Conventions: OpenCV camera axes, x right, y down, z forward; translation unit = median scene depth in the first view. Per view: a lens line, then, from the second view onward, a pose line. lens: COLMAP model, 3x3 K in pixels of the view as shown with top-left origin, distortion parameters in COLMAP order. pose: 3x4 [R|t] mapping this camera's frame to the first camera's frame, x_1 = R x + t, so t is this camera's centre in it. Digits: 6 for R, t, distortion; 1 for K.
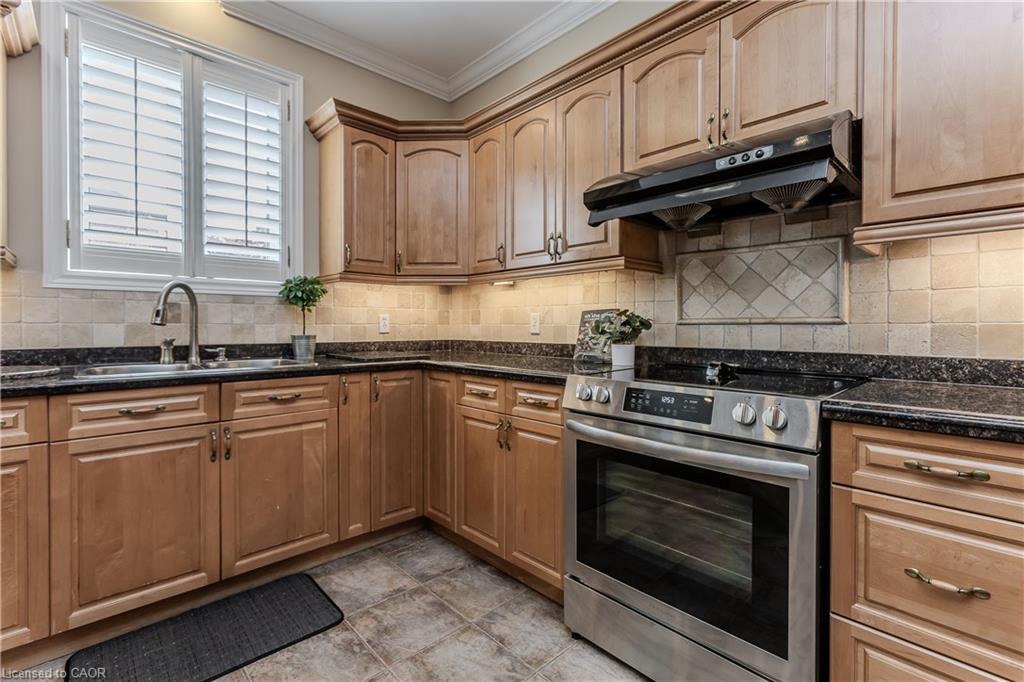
lens RADIAL K [[464.2, 0, 504.0], [0, 464.2, 334.7], [0, 0, 1]] dist [0.000245, 0.001178]
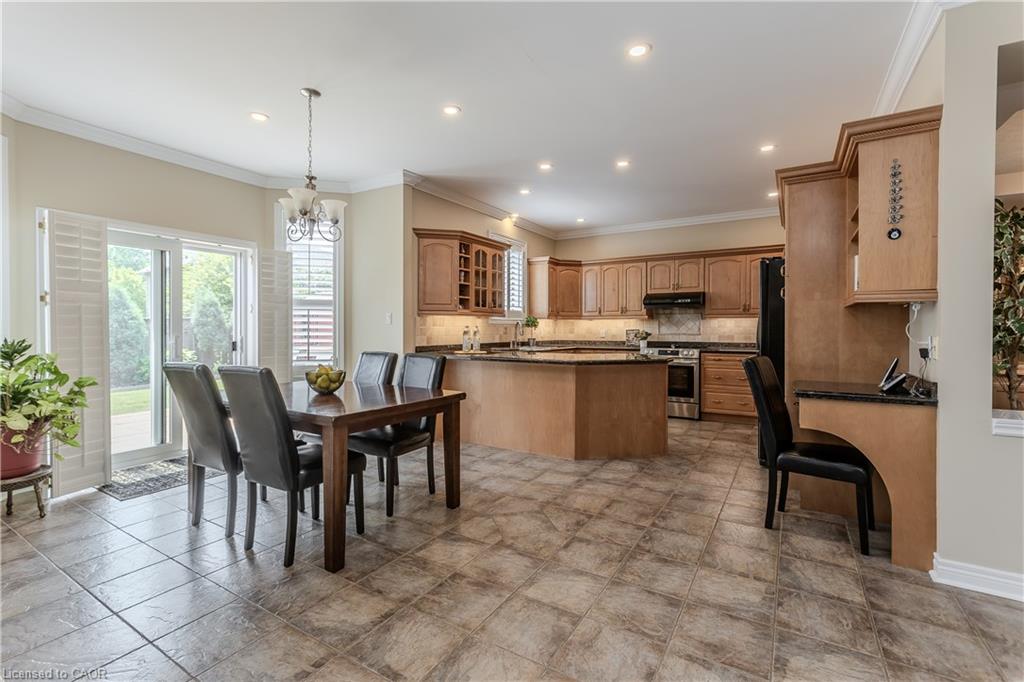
lens RADIAL K [[464.2, 0, 510.1], [0, 464.2, 338.6], [0, 0, 1]] dist [0.000245, 0.001178]
pose [[0.960788, -0.004759, 0.277244, -1.744043], [0.003666, 0.999983, 0.004462, -0.012226], [-0.277261, -0.003270, 0.960789, -2.126848]]
